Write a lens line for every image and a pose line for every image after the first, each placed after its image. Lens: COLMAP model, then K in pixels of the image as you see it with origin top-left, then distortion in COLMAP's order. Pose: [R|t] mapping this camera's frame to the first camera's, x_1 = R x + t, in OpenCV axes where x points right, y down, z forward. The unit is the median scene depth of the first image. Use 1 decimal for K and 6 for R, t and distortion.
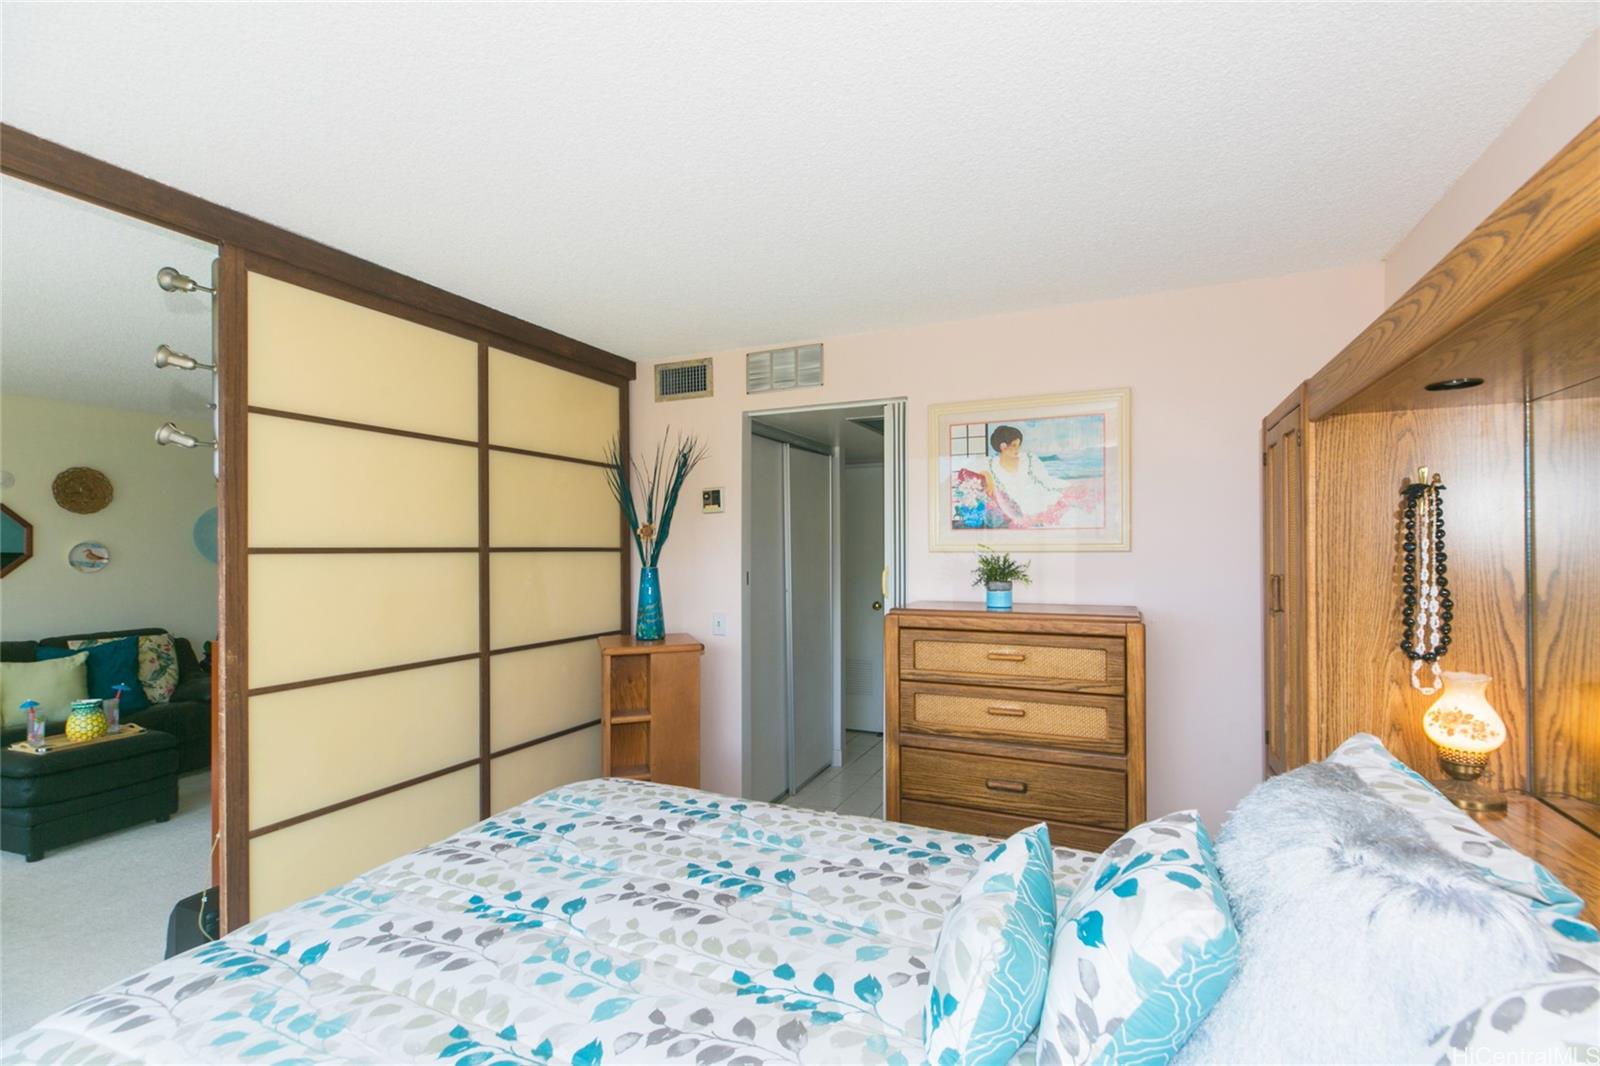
lens RADIAL K [[715.3, 0, 802.9], [0, 715.3, 544.7], [0, 0, 1]] dist [0.013362, -0.008342]
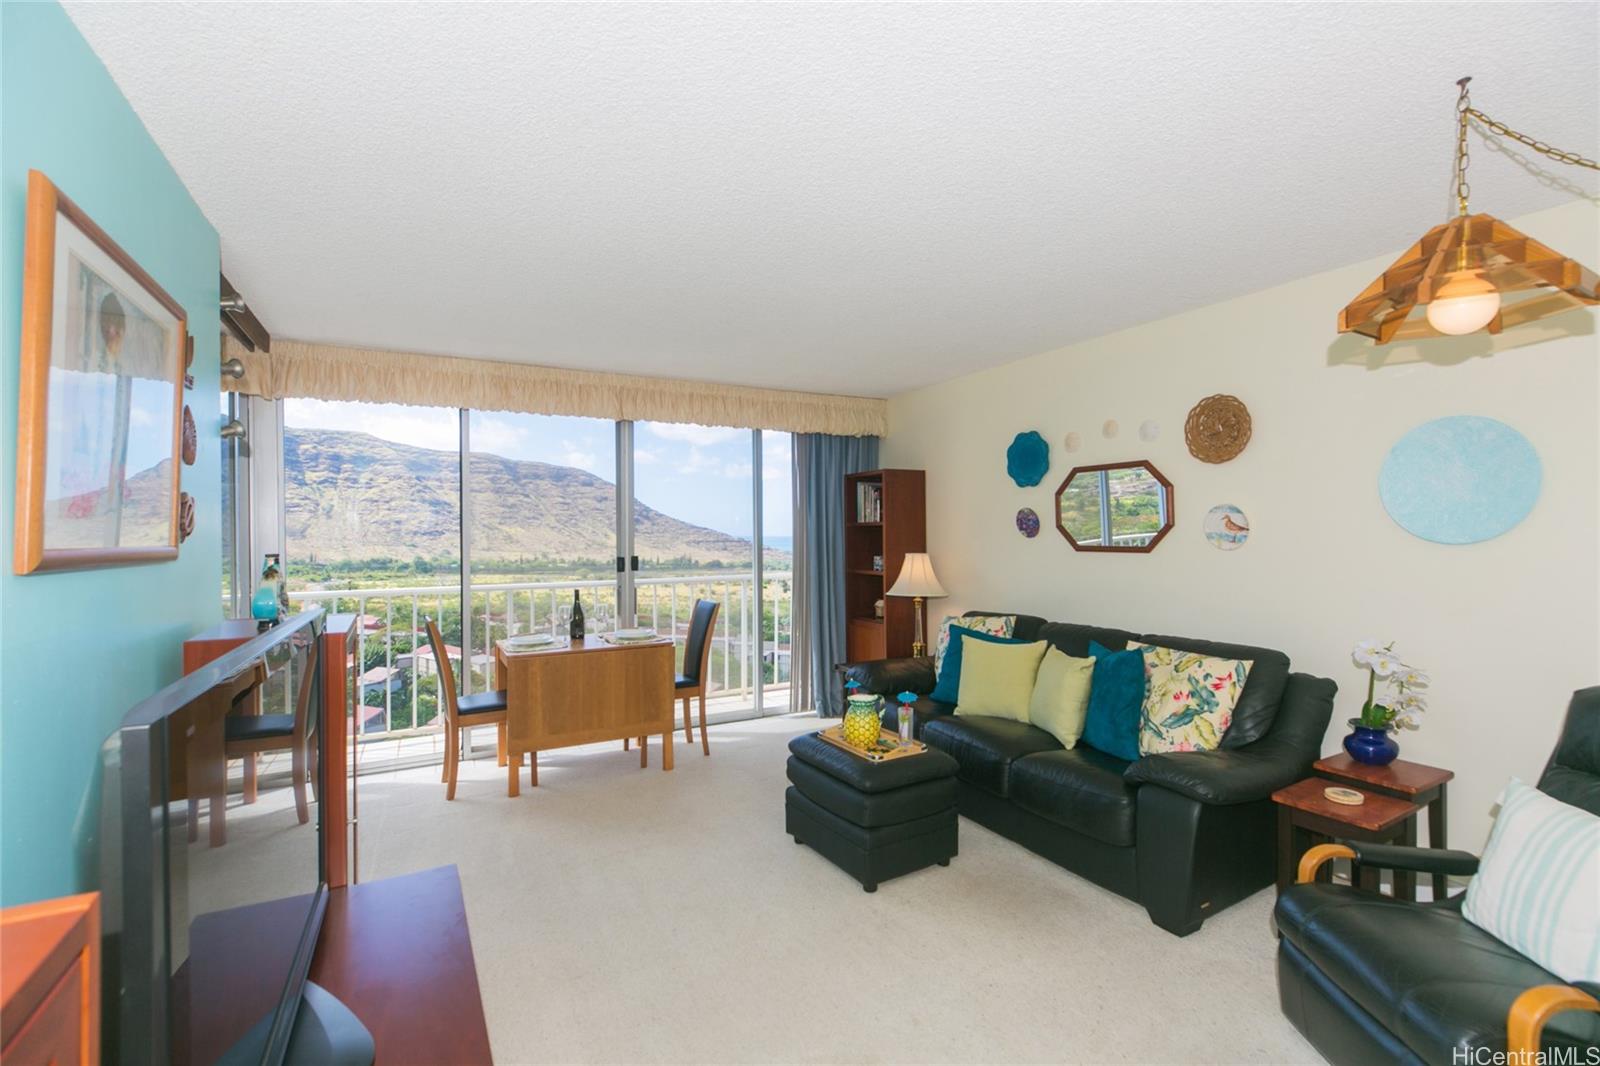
lens RADIAL K [[715.3, 0, 807.3], [0, 715.3, 525.0], [0, 0, 1]] dist [0.013362, -0.008342]
pose [[-0.622467, 0.004457, -0.782633, -0.363719], [0.014005, 0.999887, -0.005444, 0.022135], [0.782521, -0.014350, -0.622459, 1.801656]]
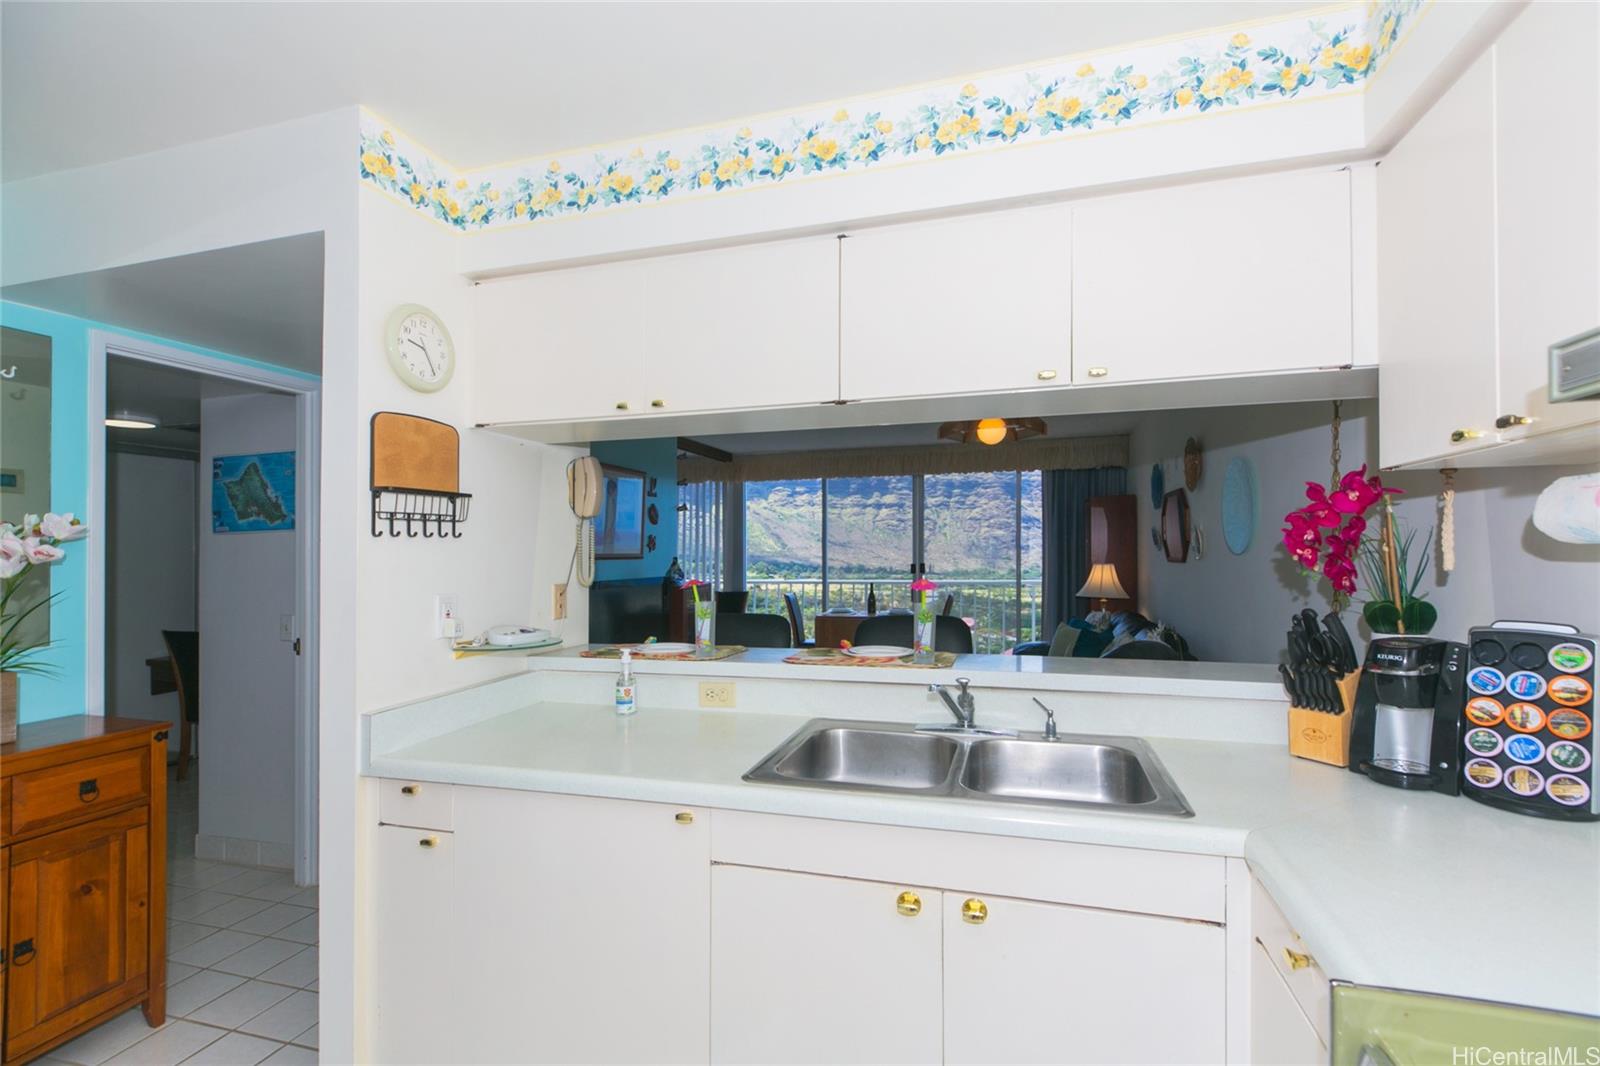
lens RADIAL K [[715.3, 0, 820.4], [0, 715.3, 513.0], [0, 0, 1]] dist [0.013362, -0.008342]
pose [[-0.989897, 0.012730, -0.141213, -0.709738], [0.020730, 0.998253, -0.055330, 0.036638], [0.140262, -0.057698, -0.988432, 2.876841]]
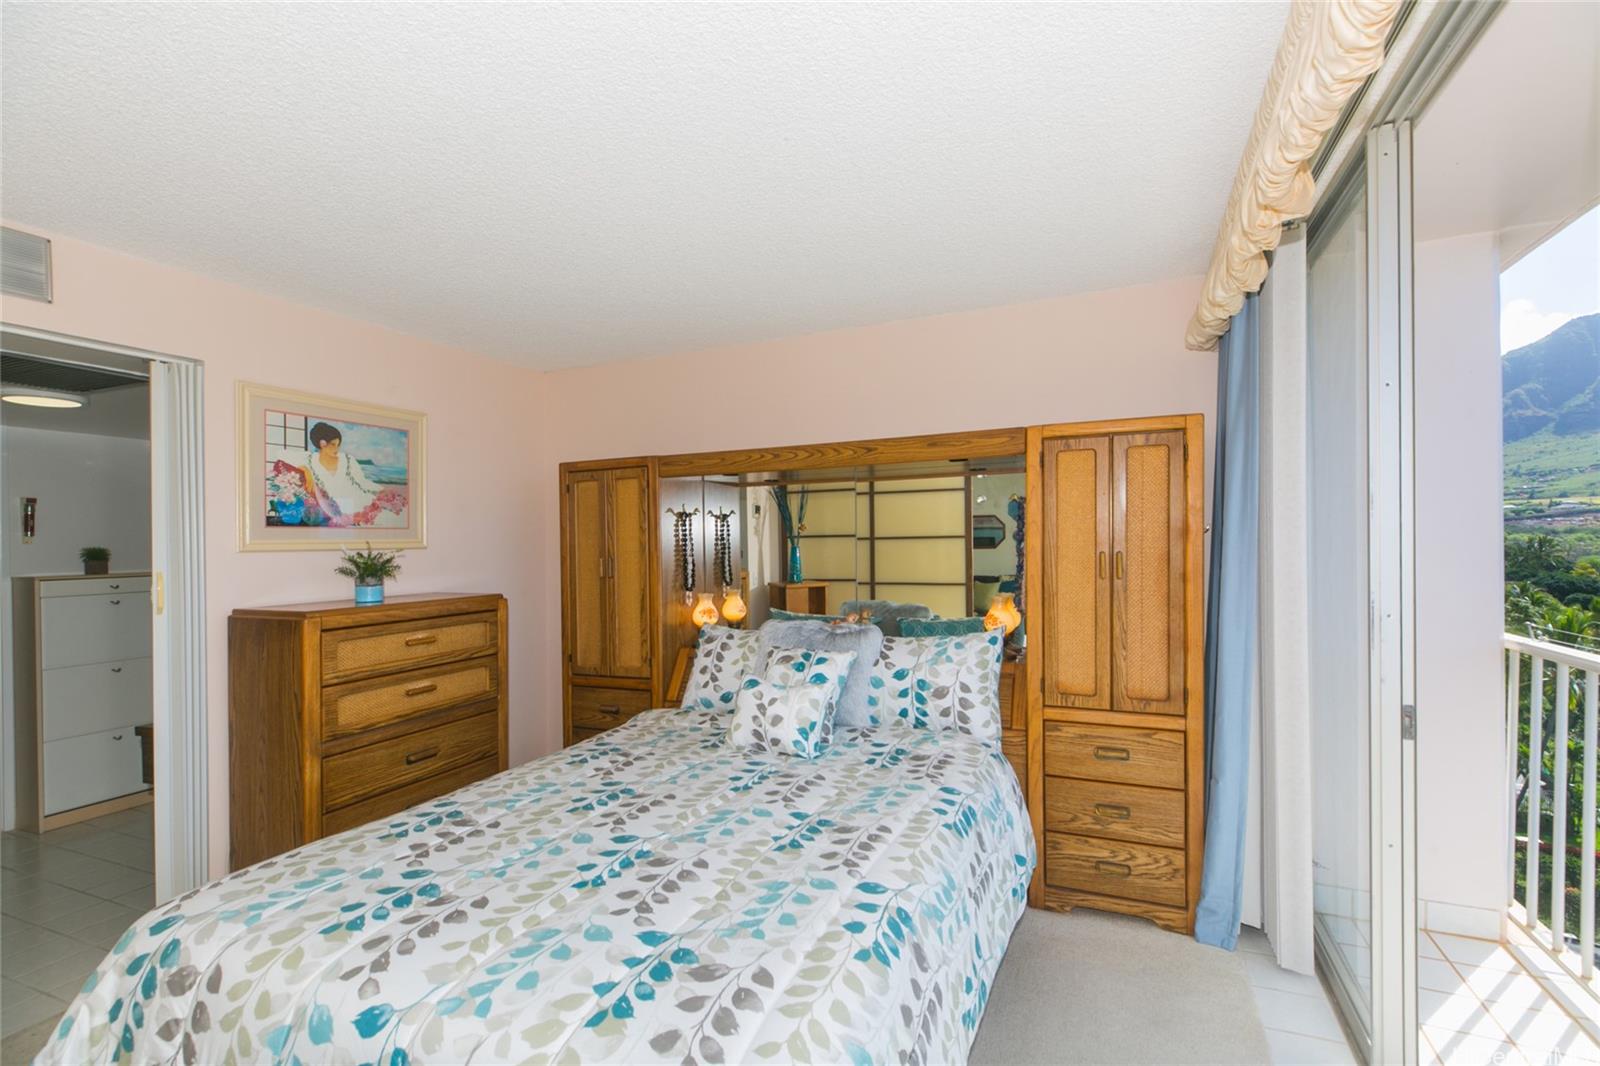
lens RADIAL K [[715.3, 0, 811.4], [0, 715.3, 529.3], [0, 0, 1]] dist [0.013362, -0.008342]
pose [[-0.012651, 0.026143, 0.999578, -0.719685], [0.018952, 0.999485, -0.025901, 0.019578], [-0.999740, 0.018617, -0.013140, 0.340762]]
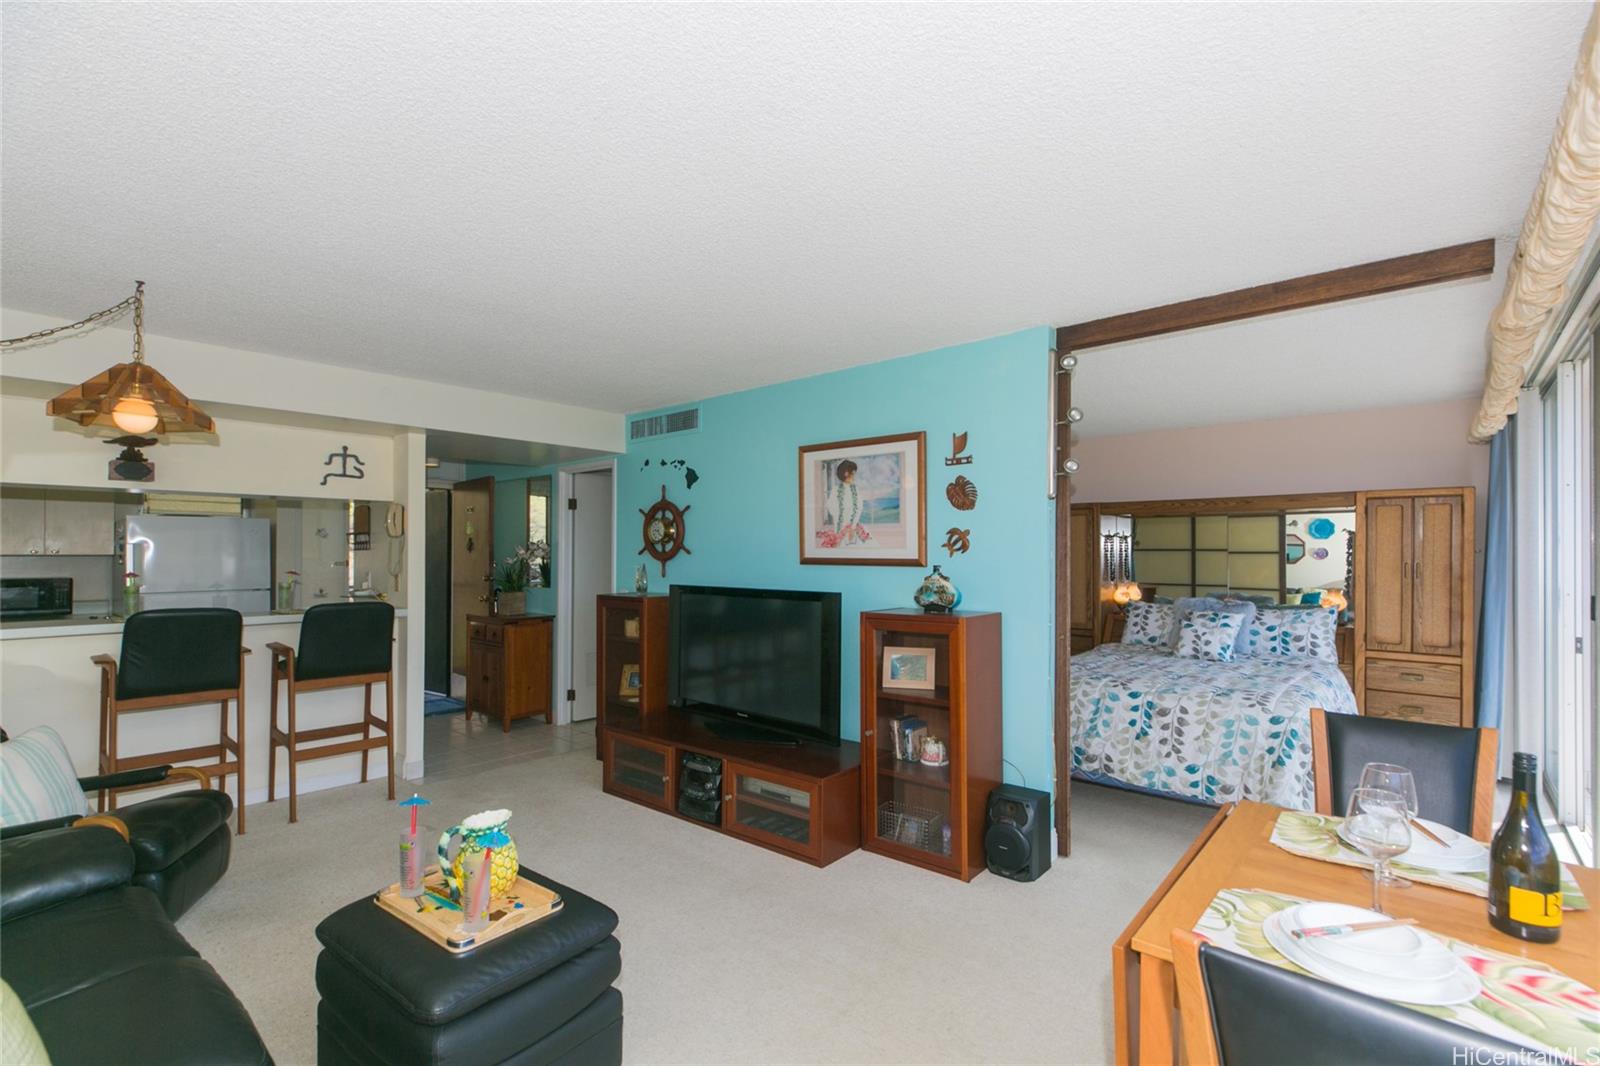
lens RADIAL K [[715.3, 0, 814.7], [0, 715.3, 531.2], [0, 0, 1]] dist [0.013362, -0.008342]
pose [[0.291499, 0.039927, 0.955737, -1.741665], [-0.007039, 0.999191, -0.039596, 0.033272], [-0.956545, 0.004814, 0.291544, 0.757830]]
